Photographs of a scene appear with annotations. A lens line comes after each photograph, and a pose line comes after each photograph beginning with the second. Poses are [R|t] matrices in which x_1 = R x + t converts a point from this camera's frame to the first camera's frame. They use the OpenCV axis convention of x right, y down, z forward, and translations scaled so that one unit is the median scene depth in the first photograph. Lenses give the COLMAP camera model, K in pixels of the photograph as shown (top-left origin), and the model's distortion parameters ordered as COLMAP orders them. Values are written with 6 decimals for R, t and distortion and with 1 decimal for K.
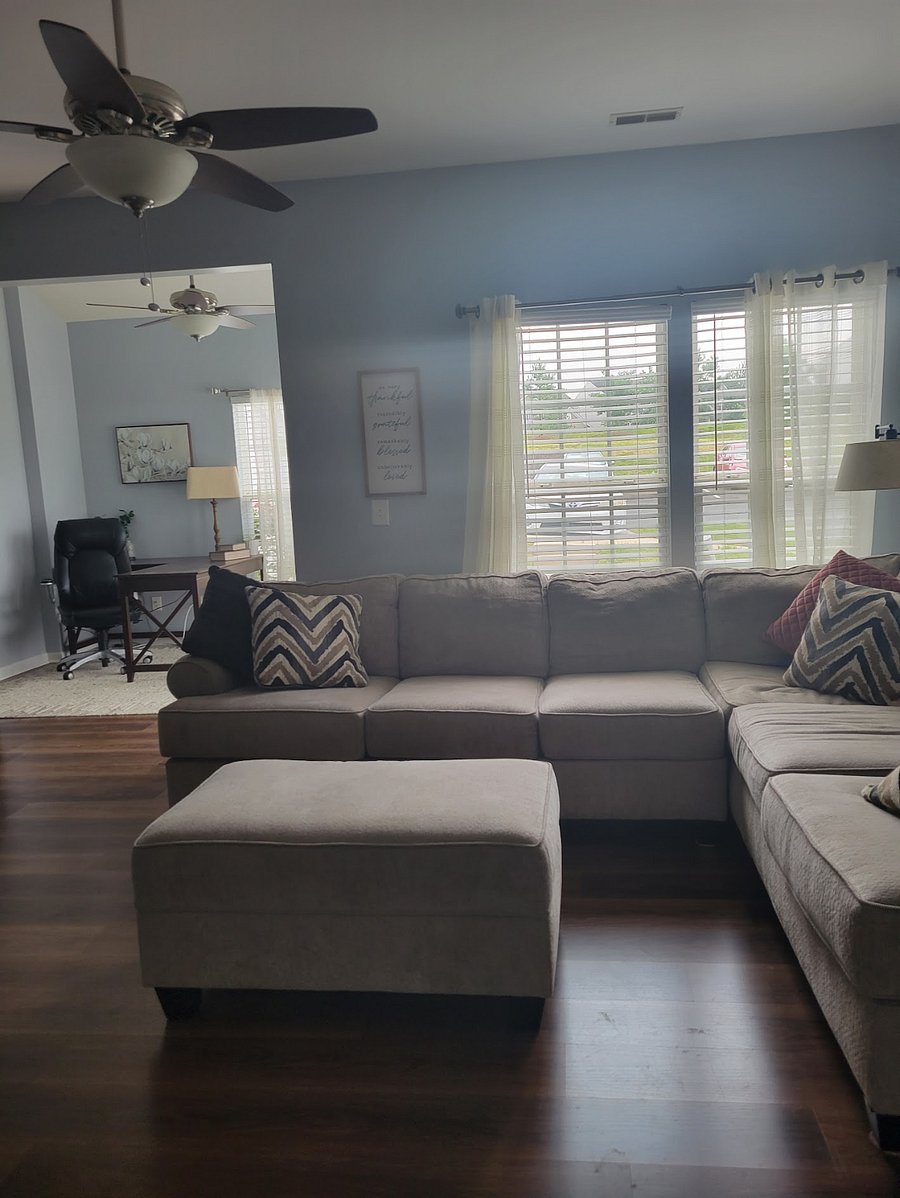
lens RADIAL K [[819.8, 0, 450.0], [0, 819.8, 599.0], [0, 0, 1]] dist [0.007564, 0.001089]
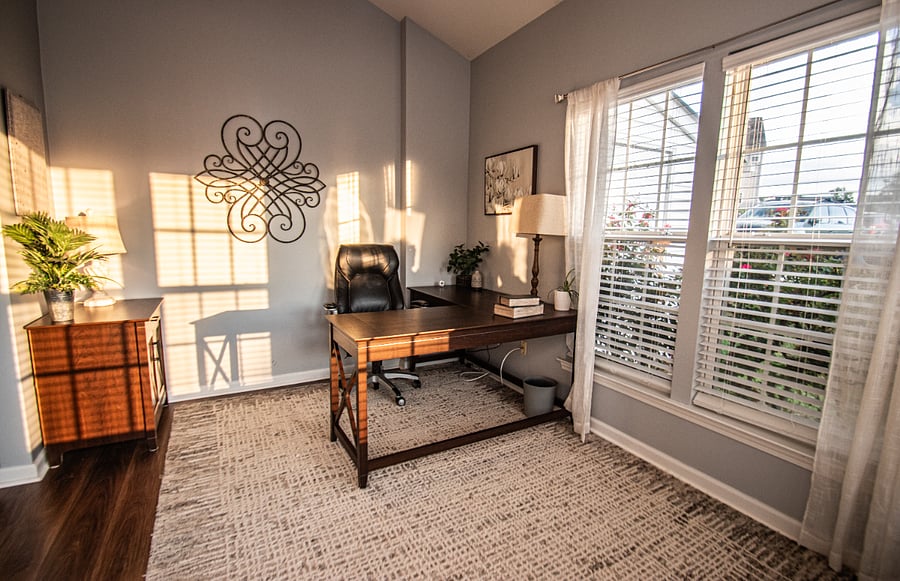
lens RADIAL K [[415.9, 0, 450.0], [0, 415.9, 290.5], [0, 0, 1]] dist [-0.000342, 0.000040]
pose [[0.573569, 0.169722, -0.801382, 0.004029], [-0.162056, 0.982475, 0.092088, -0.102581], [0.802967, 0.077050, 0.591022, 0.775427]]
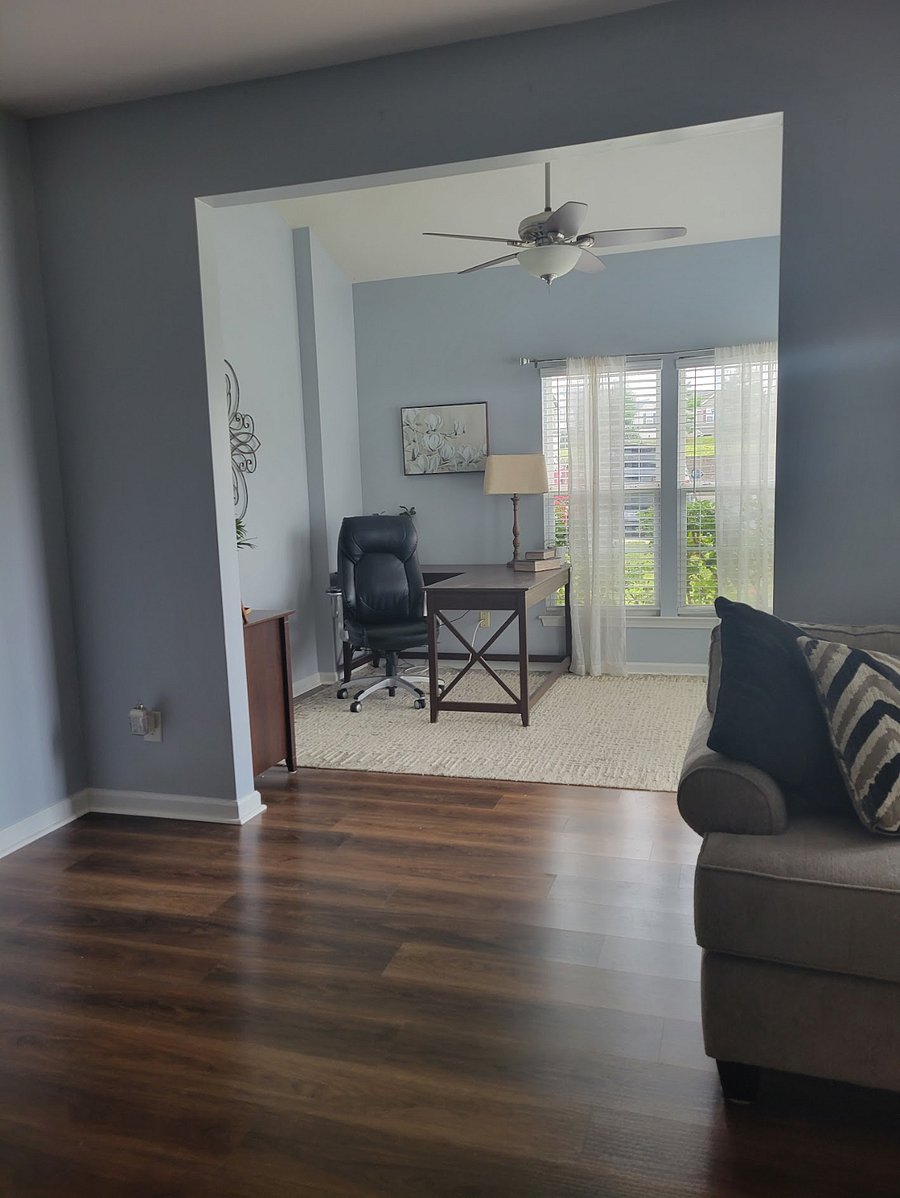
lens RADIAL K [[858.2, 0, 450.0], [0, 858.2, 599.0], [0, 0, 1]] dist [0.075105, -0.000891]
pose [[0.974180, 0.042293, -0.221776, -0.176407], [-0.043916, 0.999032, -0.002388, -0.015029], [0.221461, 0.012066, 0.975095, 0.173282]]
